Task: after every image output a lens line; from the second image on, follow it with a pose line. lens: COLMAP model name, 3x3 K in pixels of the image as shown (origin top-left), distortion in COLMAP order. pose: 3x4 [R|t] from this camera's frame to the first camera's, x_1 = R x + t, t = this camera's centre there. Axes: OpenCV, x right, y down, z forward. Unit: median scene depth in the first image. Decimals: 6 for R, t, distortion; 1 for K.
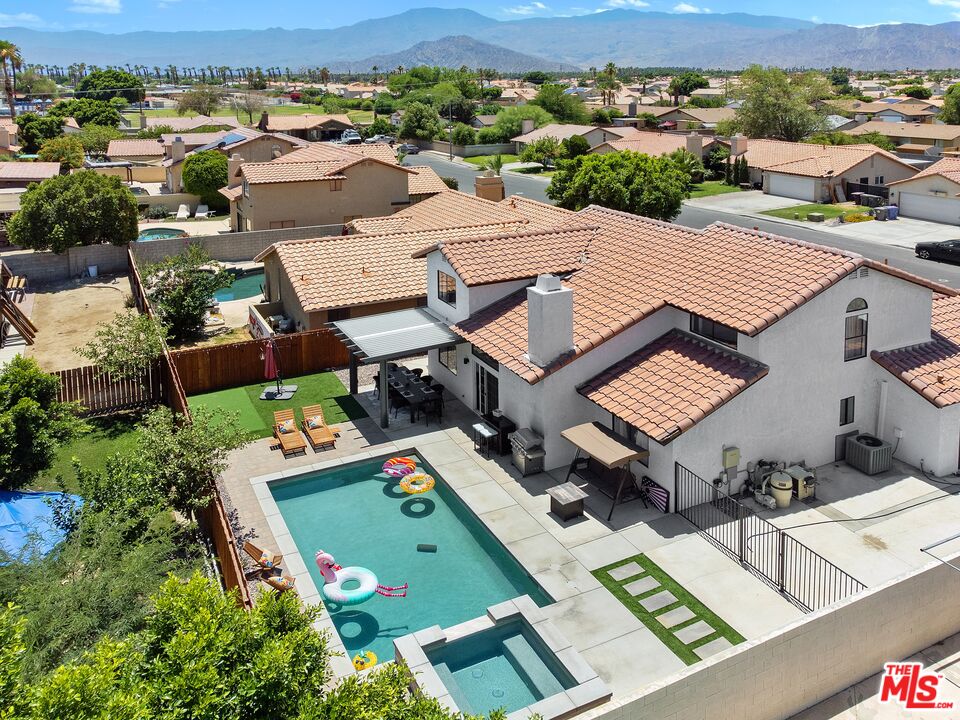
lens RADIAL K [[743.9, 0, 480.0], [0, 743.9, 360.0], [0, 0, 1]] dist [0.011976, 0.002454]
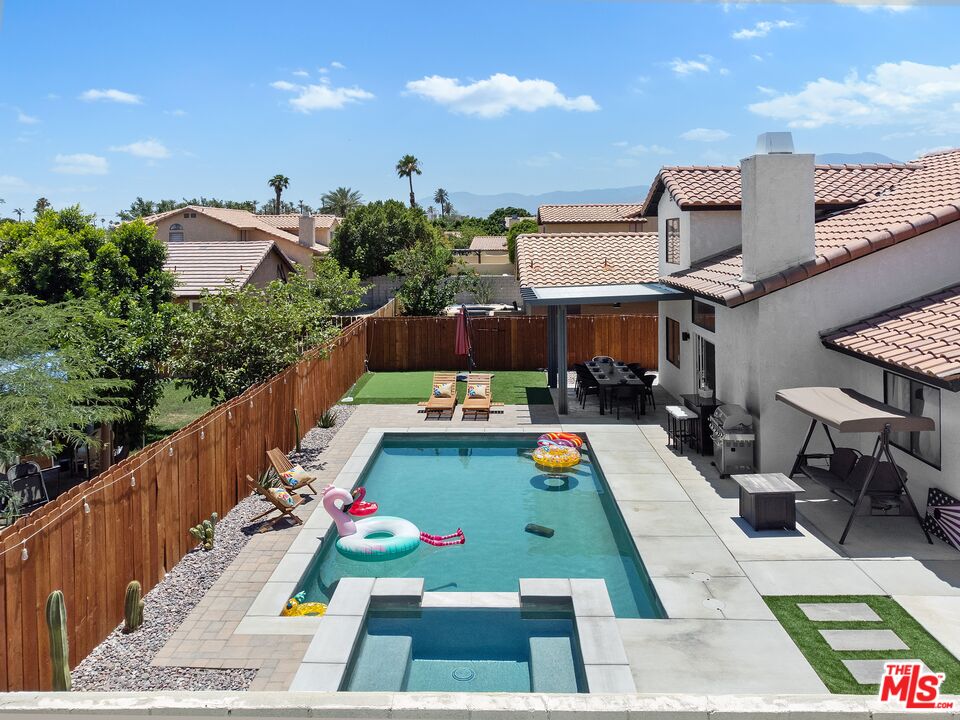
lens RADIAL K [[743.9, 0, 480.0], [0, 743.9, 360.0], [0, 0, 1]] dist [0.011976, 0.002454]
pose [[0.878375, 0.083569, -0.470610, 0.180552], [-0.176486, 0.971726, -0.156850, 0.209880], [0.444196, 0.220829, 0.868288, 0.366752]]
